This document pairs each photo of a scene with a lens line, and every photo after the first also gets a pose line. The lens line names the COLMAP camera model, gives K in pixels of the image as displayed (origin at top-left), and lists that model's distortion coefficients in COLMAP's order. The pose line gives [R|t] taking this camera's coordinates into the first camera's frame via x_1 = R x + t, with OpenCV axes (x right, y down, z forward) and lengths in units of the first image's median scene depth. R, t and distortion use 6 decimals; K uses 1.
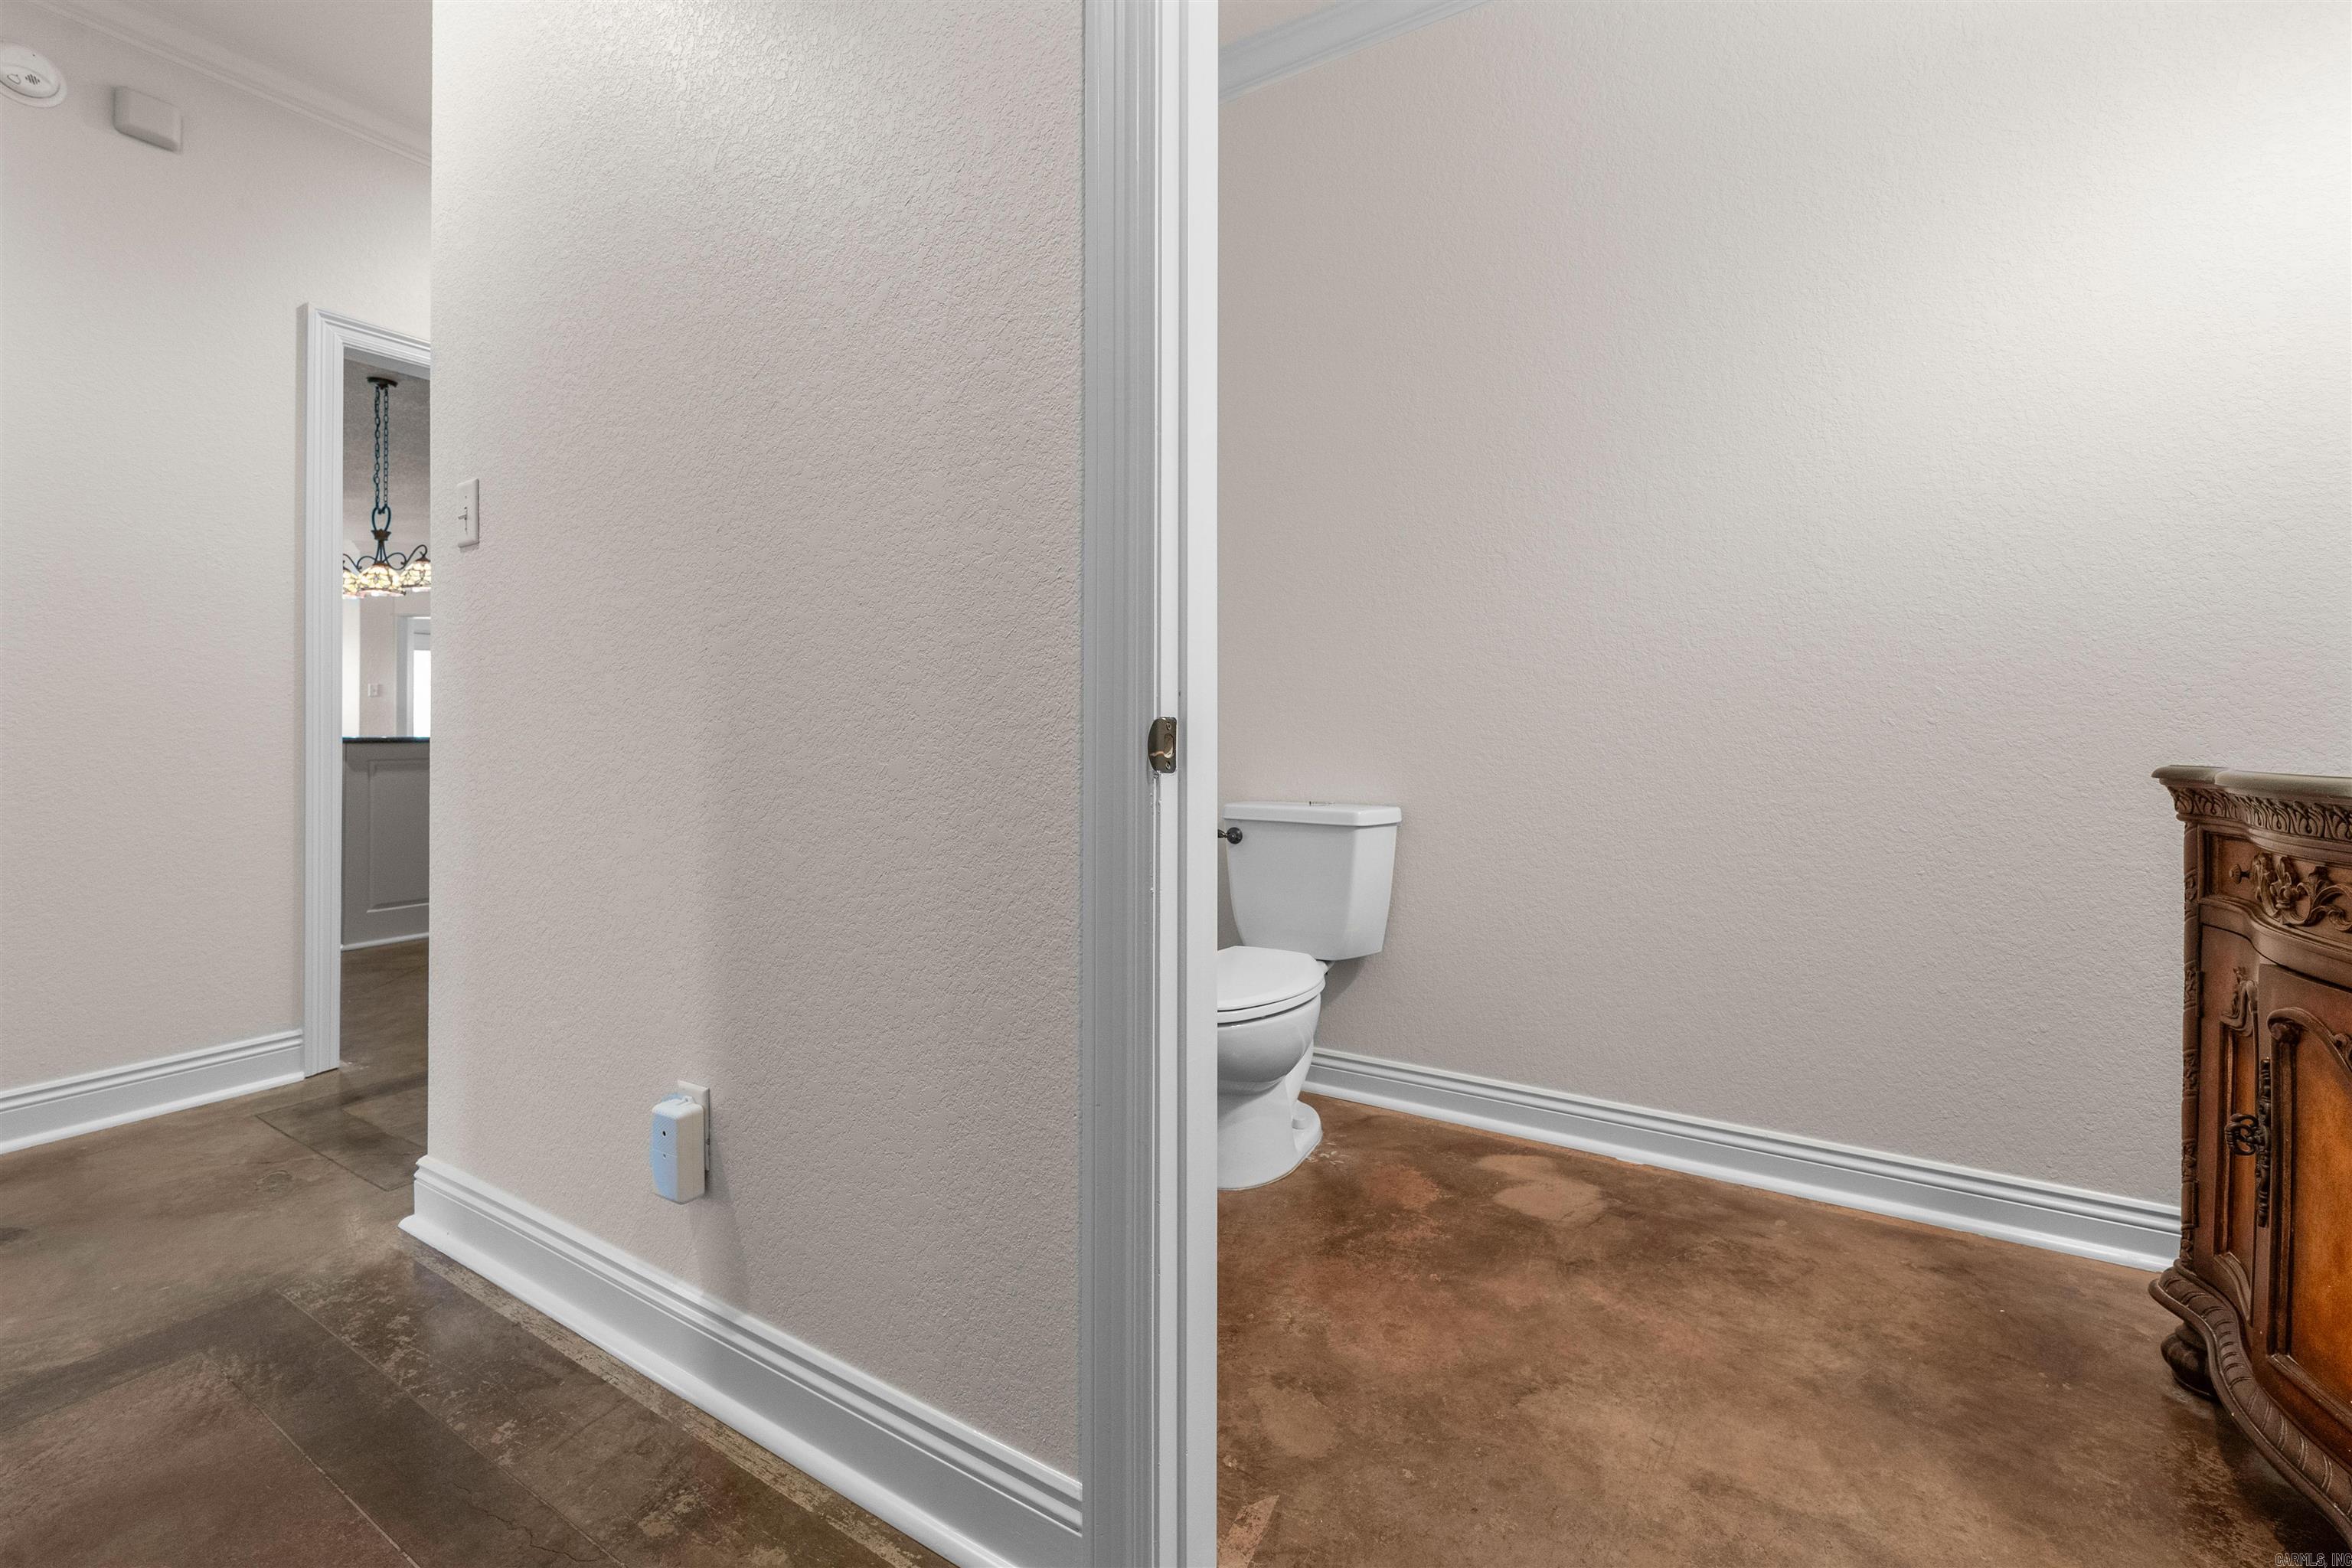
lens RADIAL K [[977.7, 0, 1174.5], [0, 977.7, 735.7], [0, 0, 1]] dist [0.001920, -0.000364]
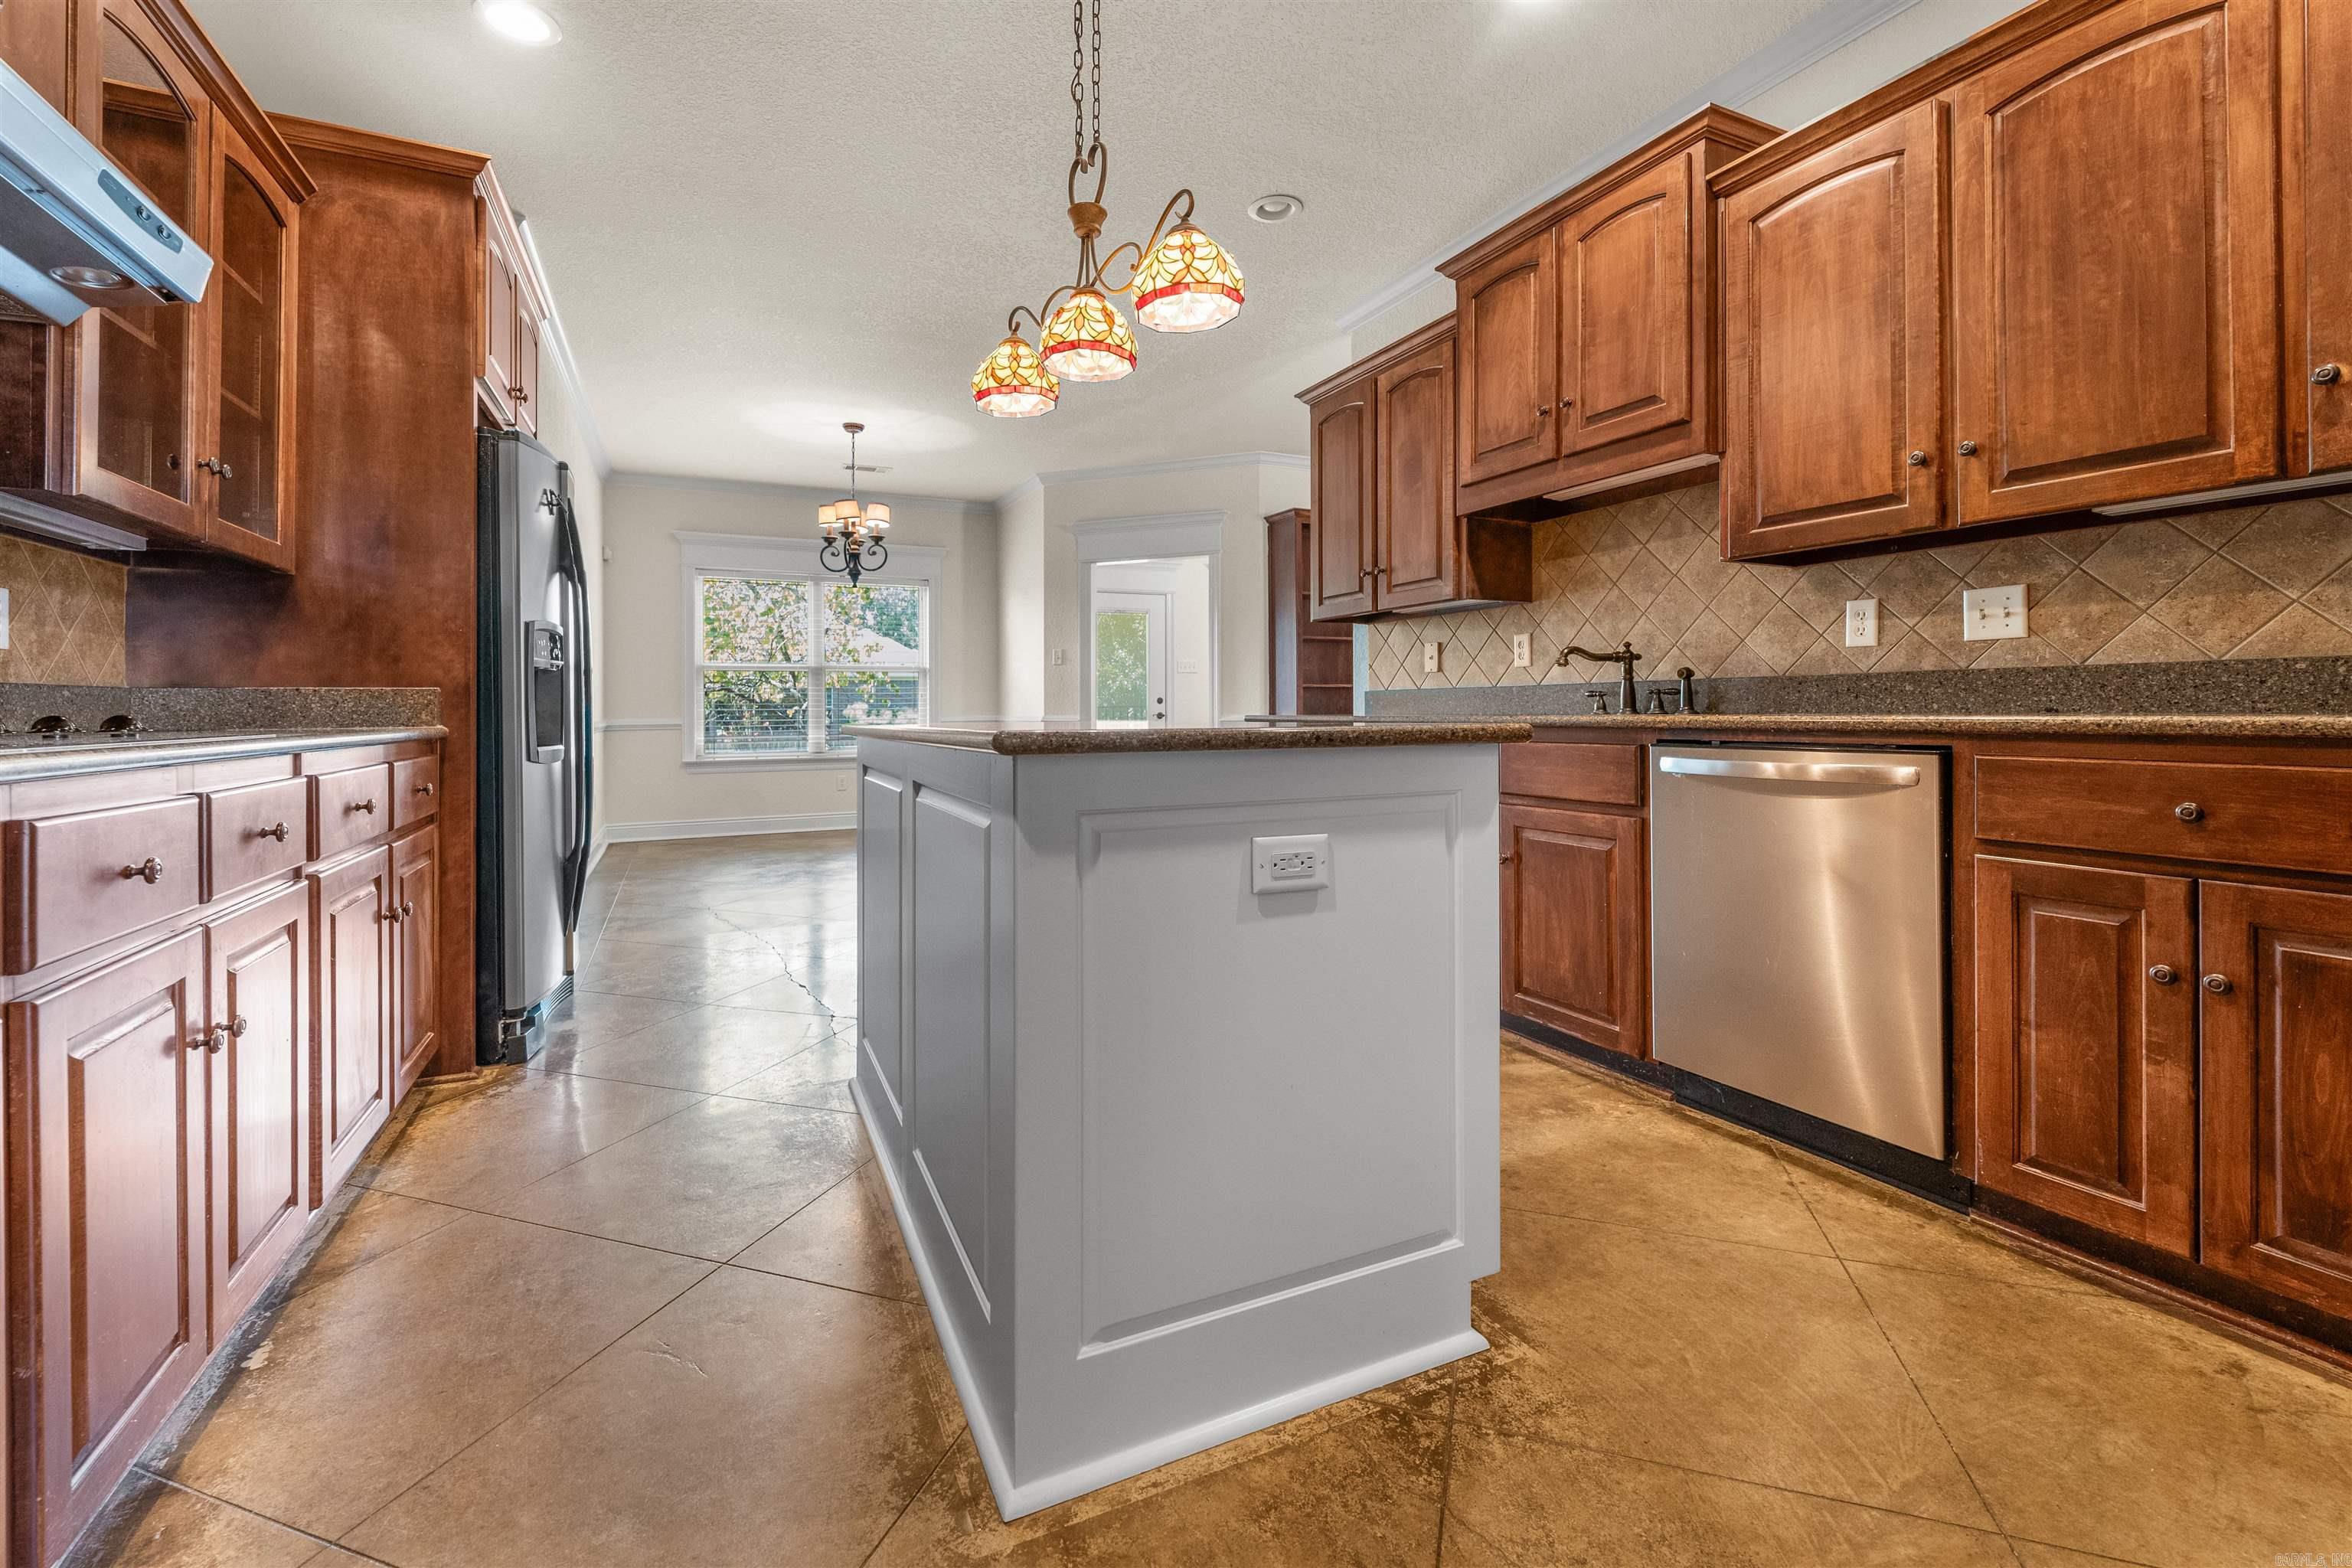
lens RADIAL K [[977.7, 0, 1174.5], [0, 977.7, 735.7], [0, 0, 1]] dist [0.001920, -0.000364]
pose [[0.848480, 0.009393, -0.529145, -0.567763], [0.002158, 0.999773, 0.021207, -0.002965], [0.529224, -0.019135, 0.848267, 0.676994]]
